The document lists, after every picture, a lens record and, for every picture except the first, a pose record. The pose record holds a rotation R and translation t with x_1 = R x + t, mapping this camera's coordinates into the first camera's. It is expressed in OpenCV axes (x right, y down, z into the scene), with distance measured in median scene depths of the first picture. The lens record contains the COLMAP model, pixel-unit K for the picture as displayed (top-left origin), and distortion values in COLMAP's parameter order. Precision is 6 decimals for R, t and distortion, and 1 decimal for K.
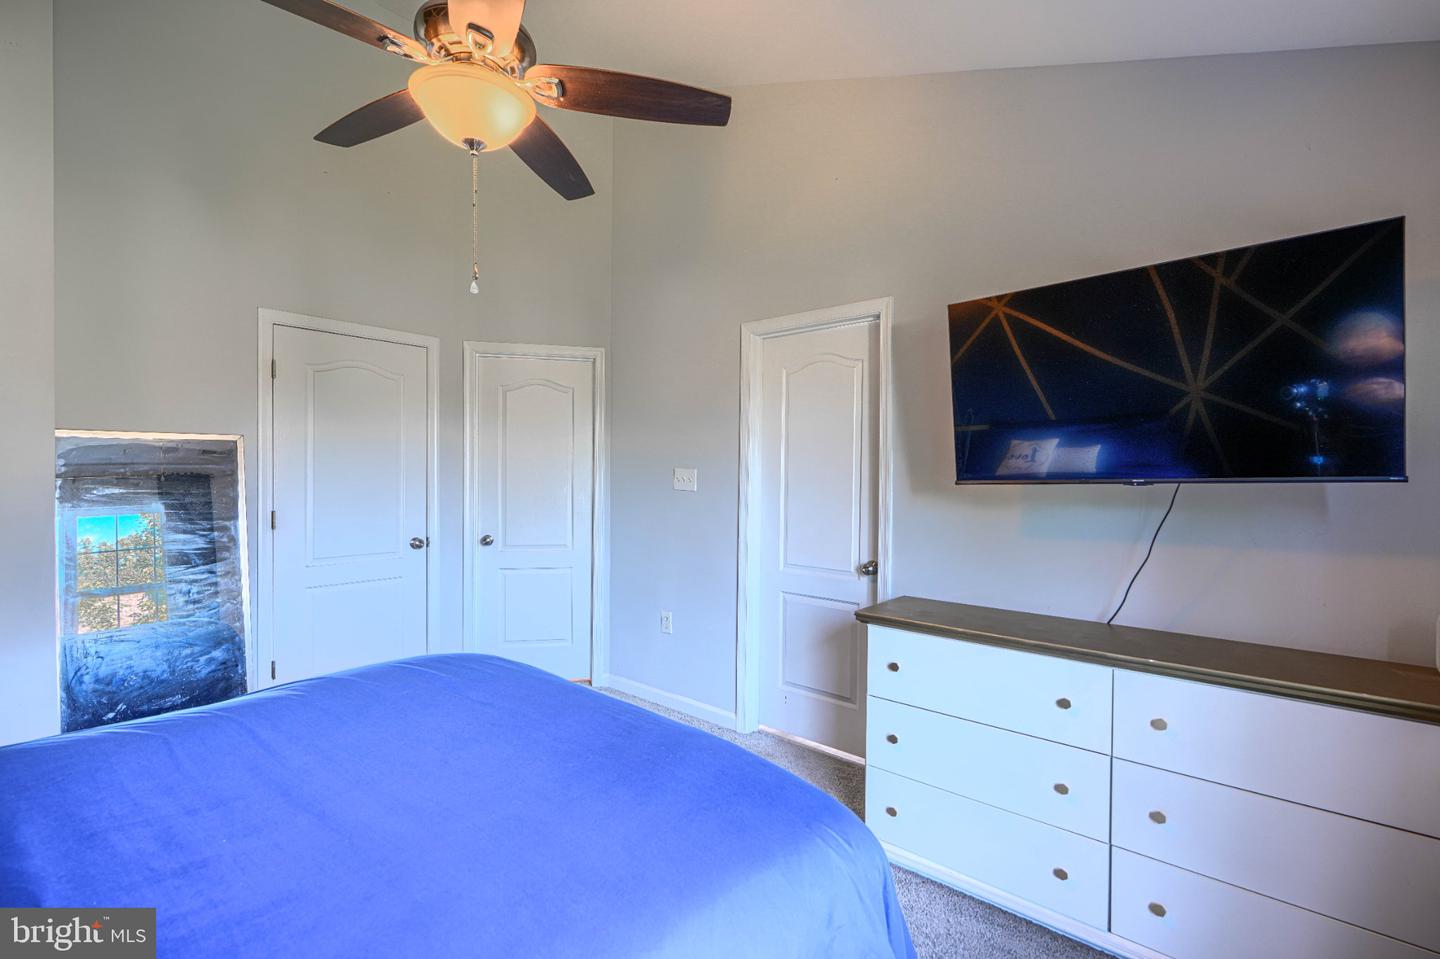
lens RADIAL K [[654.3, 0, 649.9], [0, 654.3, 335.5], [0, 0, 1]] dist [0.000947, 0.001637]
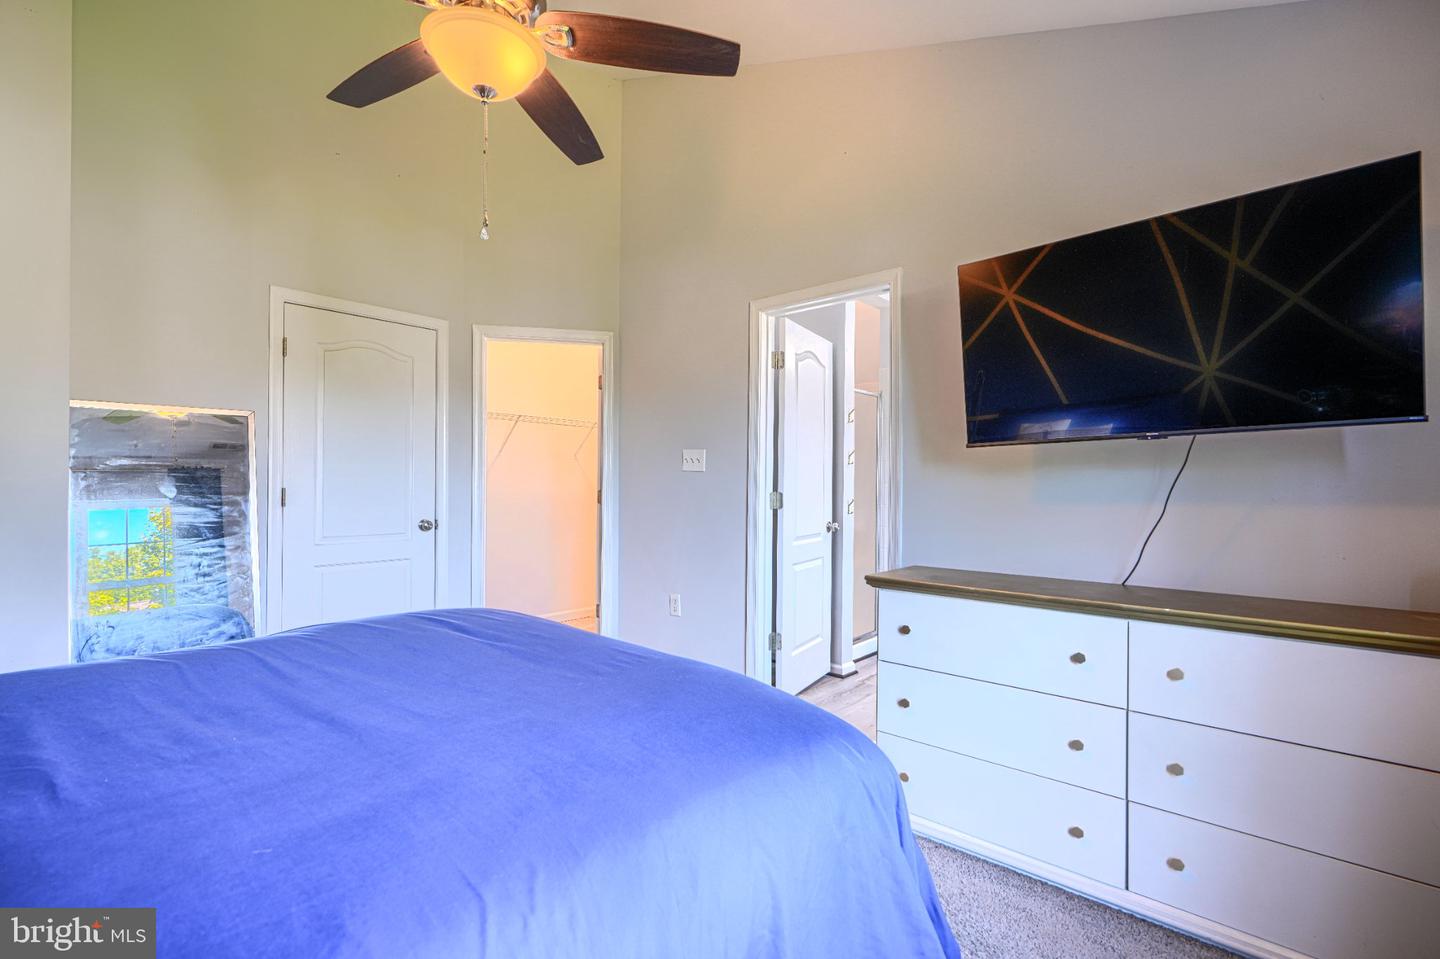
lens RADIAL K [[654.3, 0, 648.5], [0, 654.3, 451.1], [0, 0, 1]] dist [0.000947, 0.001637]
pose [[0.999939, 0.000213, -0.011050, -0.004839], [-0.000365, 0.999905, -0.013746, 0.257505], [0.011046, 0.013750, 0.999844, 0.001653]]
